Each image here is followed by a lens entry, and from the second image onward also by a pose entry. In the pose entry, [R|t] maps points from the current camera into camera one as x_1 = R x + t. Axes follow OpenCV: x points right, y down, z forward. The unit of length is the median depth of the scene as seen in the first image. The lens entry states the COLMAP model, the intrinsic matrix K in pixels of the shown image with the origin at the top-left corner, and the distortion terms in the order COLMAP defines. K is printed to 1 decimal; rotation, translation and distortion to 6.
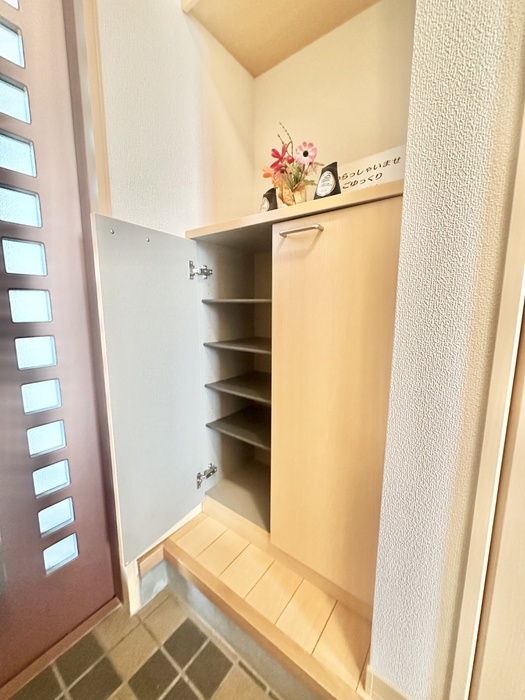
lens RADIAL K [[280.3, 0, 262.7], [0, 280.3, 350.3], [0, 0, 1]] dist [-0.003231, 0.000445]
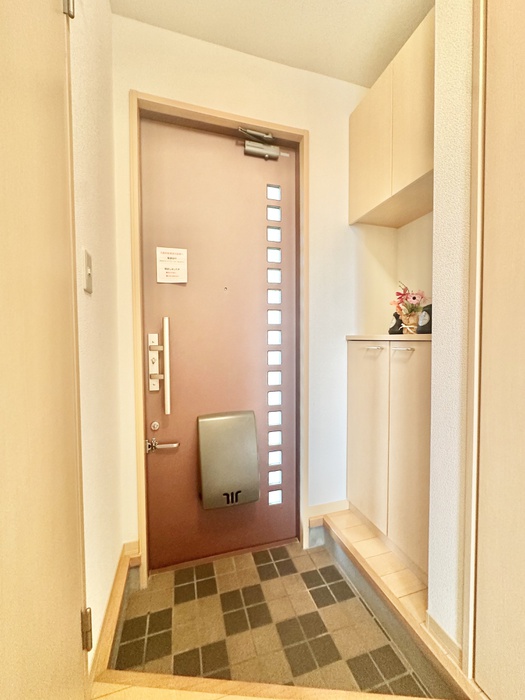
lens RADIAL K [[280.3, 0, 262.5], [0, 280.3, 348.9], [0, 0, 1]] dist [-0.003231, 0.000445]
pose [[0.808903, 0.013628, -0.587784, 0.382604], [-0.080136, 0.992957, -0.087260, -0.162981], [0.582456, 0.117688, 0.804298, -0.808523]]
